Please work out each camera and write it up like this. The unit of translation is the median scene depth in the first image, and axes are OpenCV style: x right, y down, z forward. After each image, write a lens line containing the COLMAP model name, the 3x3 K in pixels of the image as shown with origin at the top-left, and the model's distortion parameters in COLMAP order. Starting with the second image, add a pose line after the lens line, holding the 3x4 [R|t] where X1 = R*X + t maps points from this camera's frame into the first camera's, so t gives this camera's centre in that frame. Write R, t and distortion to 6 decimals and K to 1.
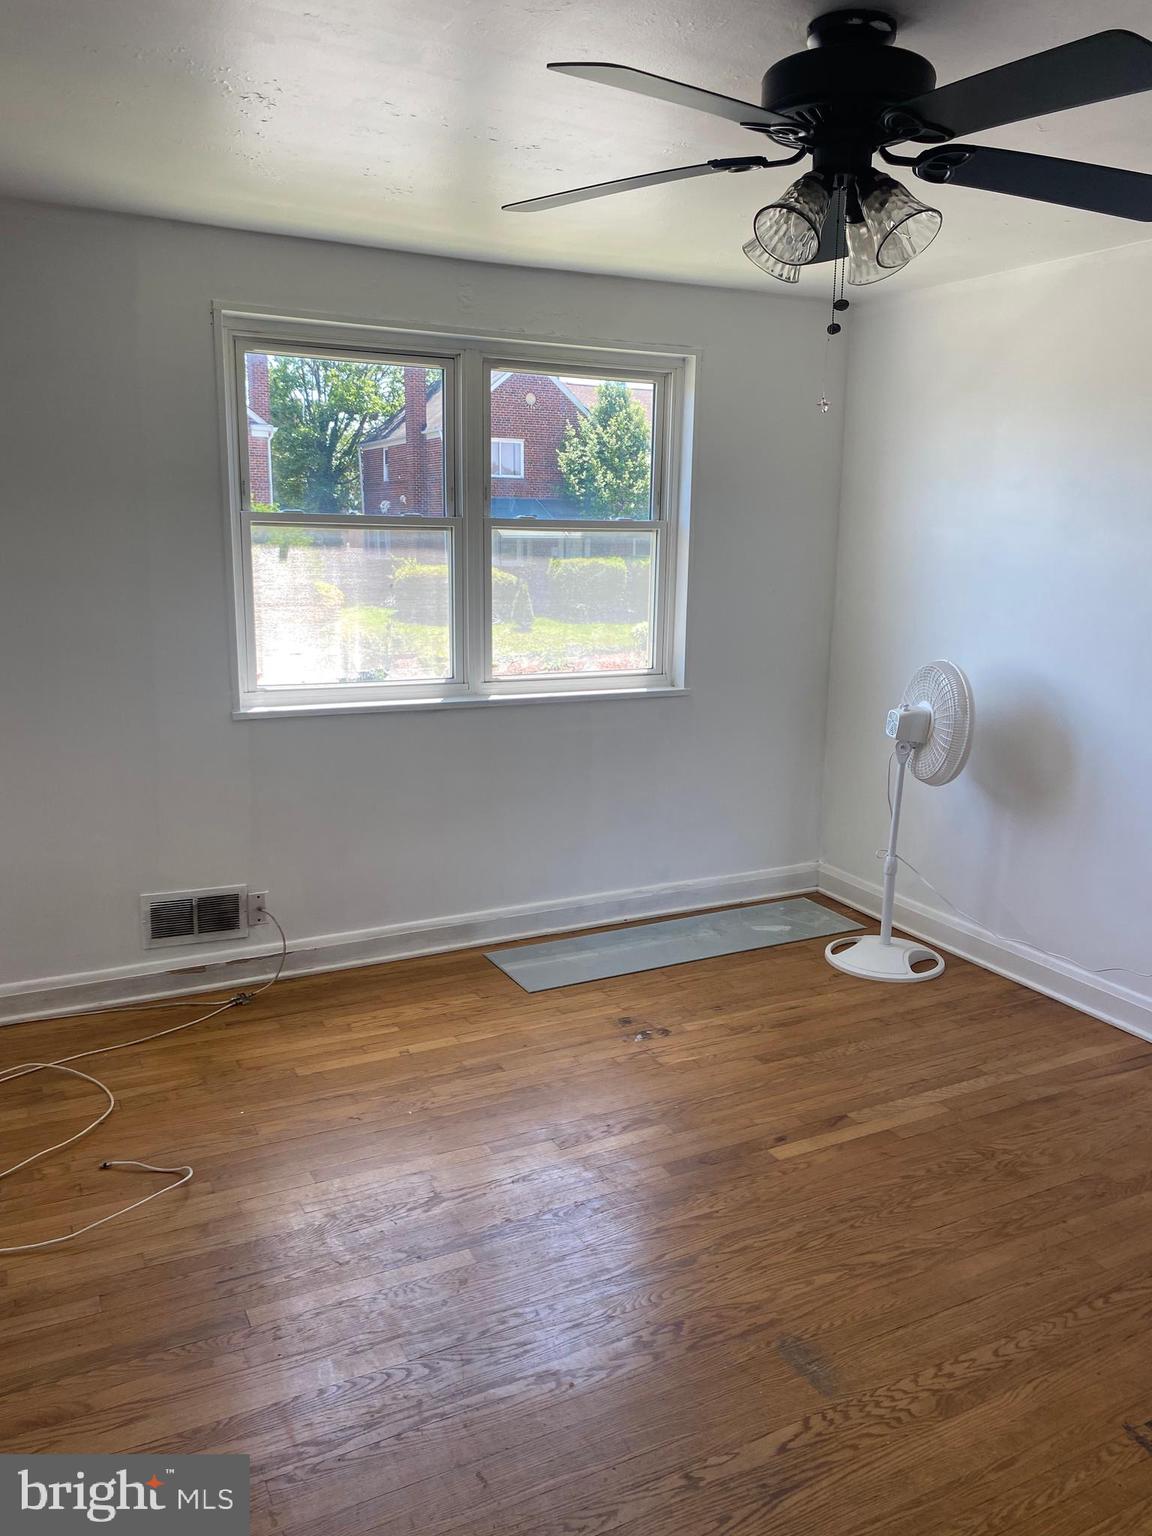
lens RADIAL K [[1168.5, 0, 578.8], [0, 1168.5, 769.6], [0, 0, 1]] dist [-0.007804, -0.002298]
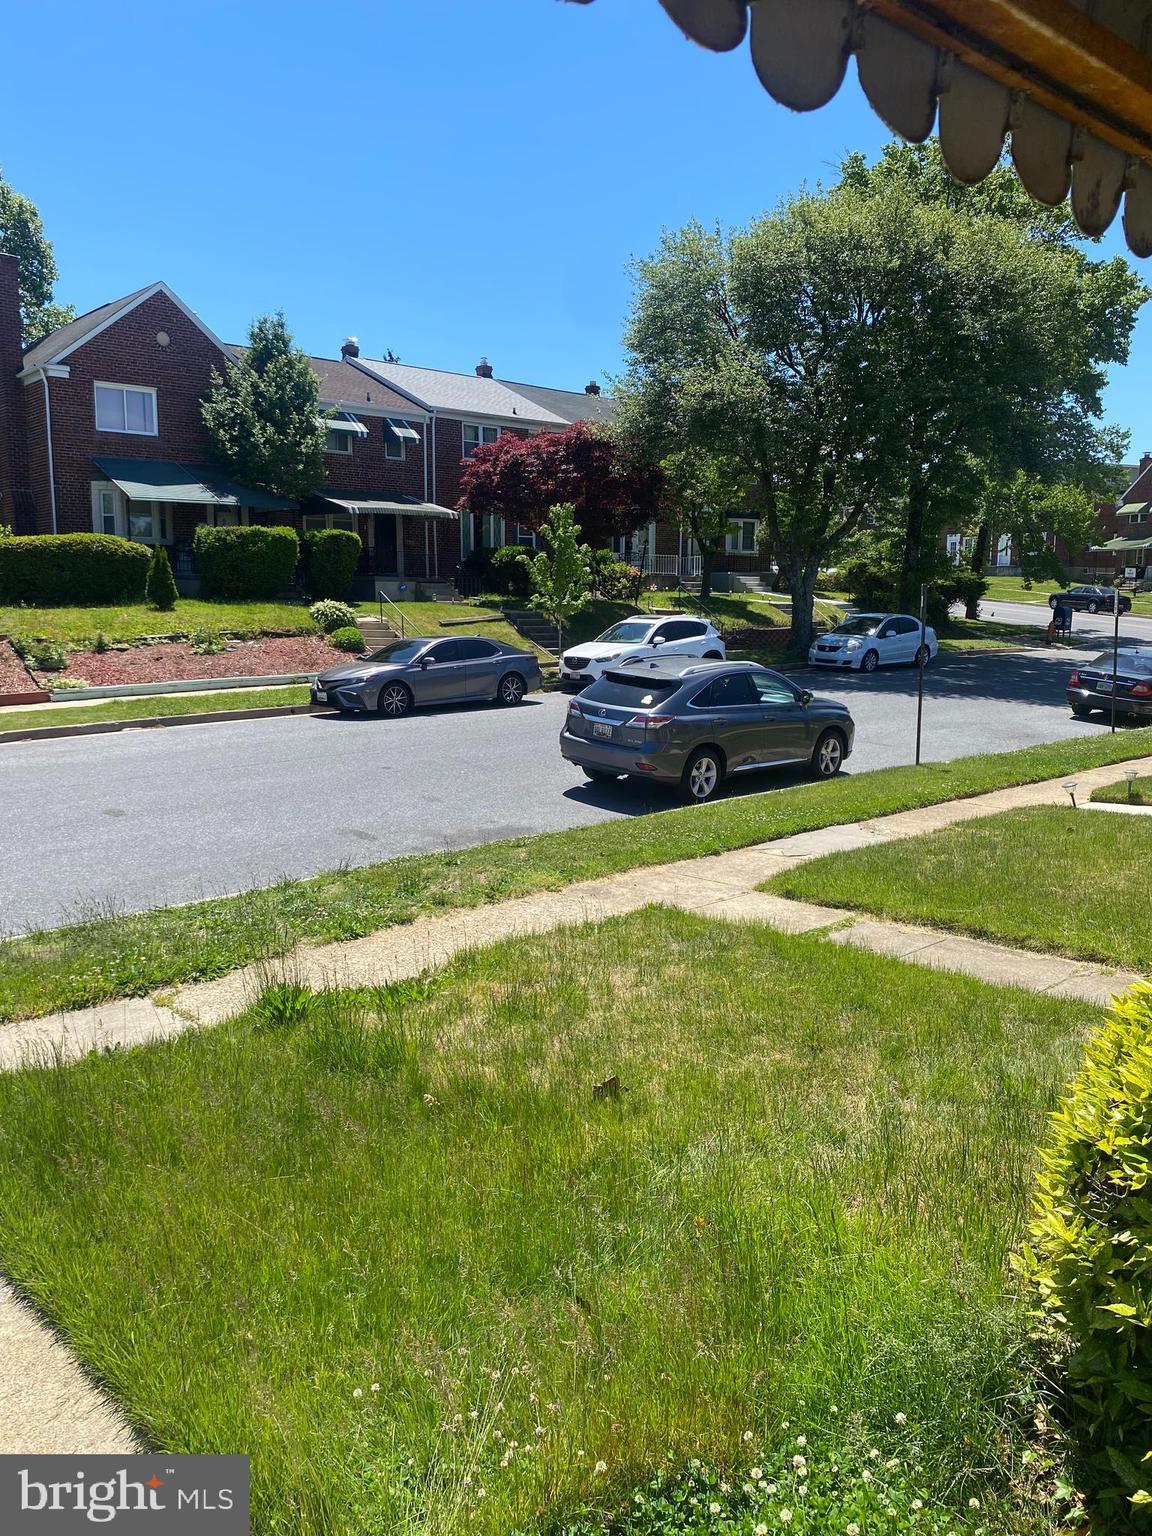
lens RADIAL K [[1168.5, 0, 573.0], [0, 1168.5, 766.9], [0, 0, 1]] dist [-0.007804, -0.002298]
pose [[0.960315, -0.043892, 0.275443, -0.004589], [0.053367, 0.998210, -0.026995, 0.012452], [-0.273765, 0.040623, 0.960938, 0.176401]]
